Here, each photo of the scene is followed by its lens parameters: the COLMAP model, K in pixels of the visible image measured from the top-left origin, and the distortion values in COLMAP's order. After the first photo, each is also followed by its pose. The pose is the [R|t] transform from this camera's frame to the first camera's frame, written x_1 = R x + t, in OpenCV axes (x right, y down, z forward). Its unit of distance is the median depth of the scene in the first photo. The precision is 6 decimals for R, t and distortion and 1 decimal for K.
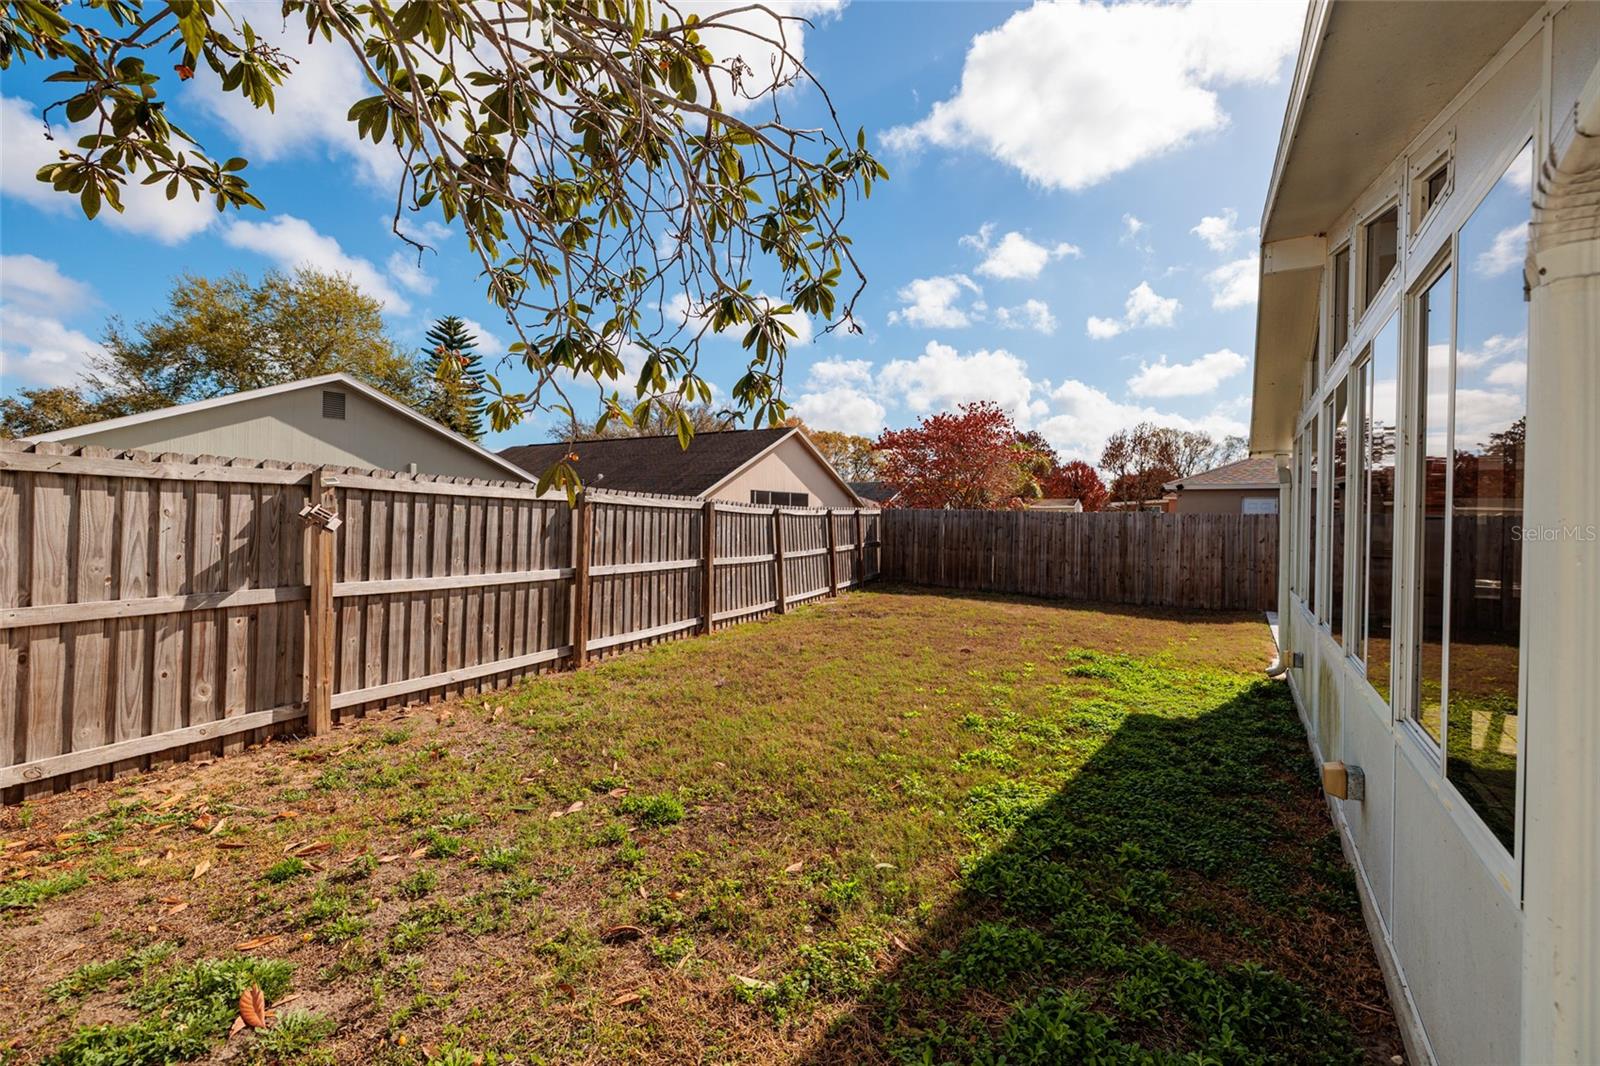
lens RADIAL K [[678.7, 0, 801.0], [0, 678.7, 525.3], [0, 0, 1]] dist [0.003639, 0.000173]
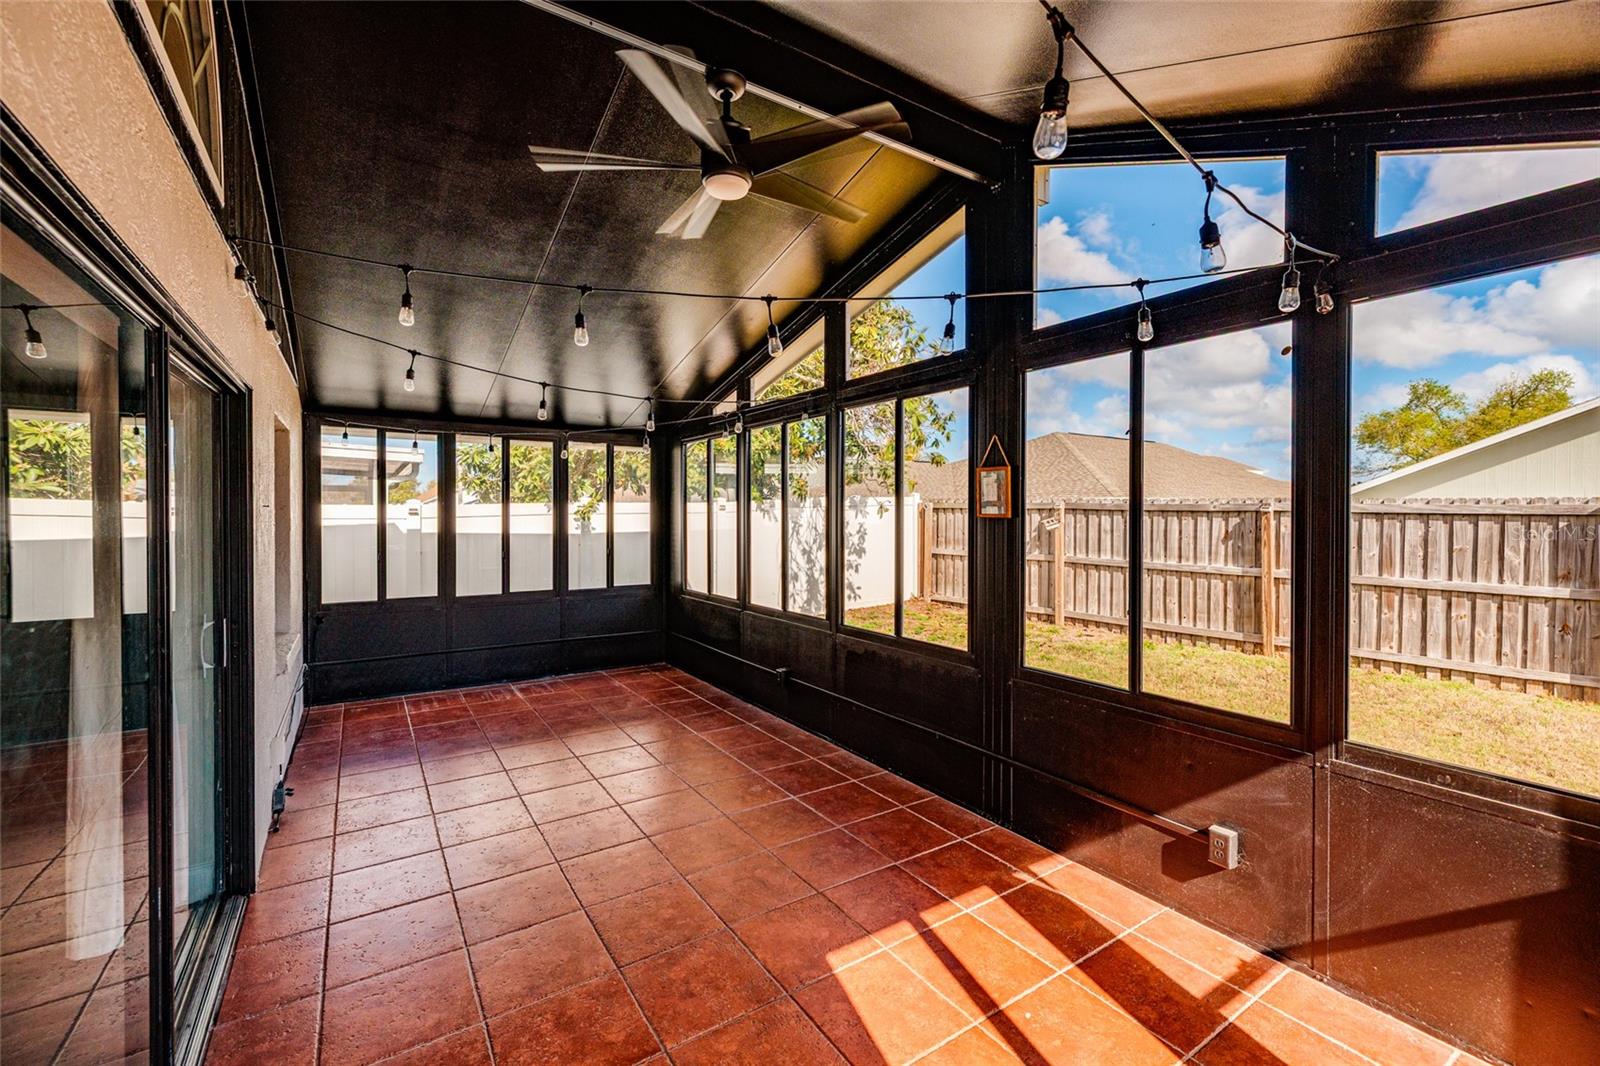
lens RADIAL K [[678.7, 0, 801.0], [0, 678.7, 525.3], [0, 0, 1]] dist [0.003639, 0.000173]
pose [[-0.422817, 0.018929, -0.906017, 1.416601], [0.001515, 0.999795, 0.020181, -0.044814], [0.906214, 0.007160, -0.422759, 1.060250]]
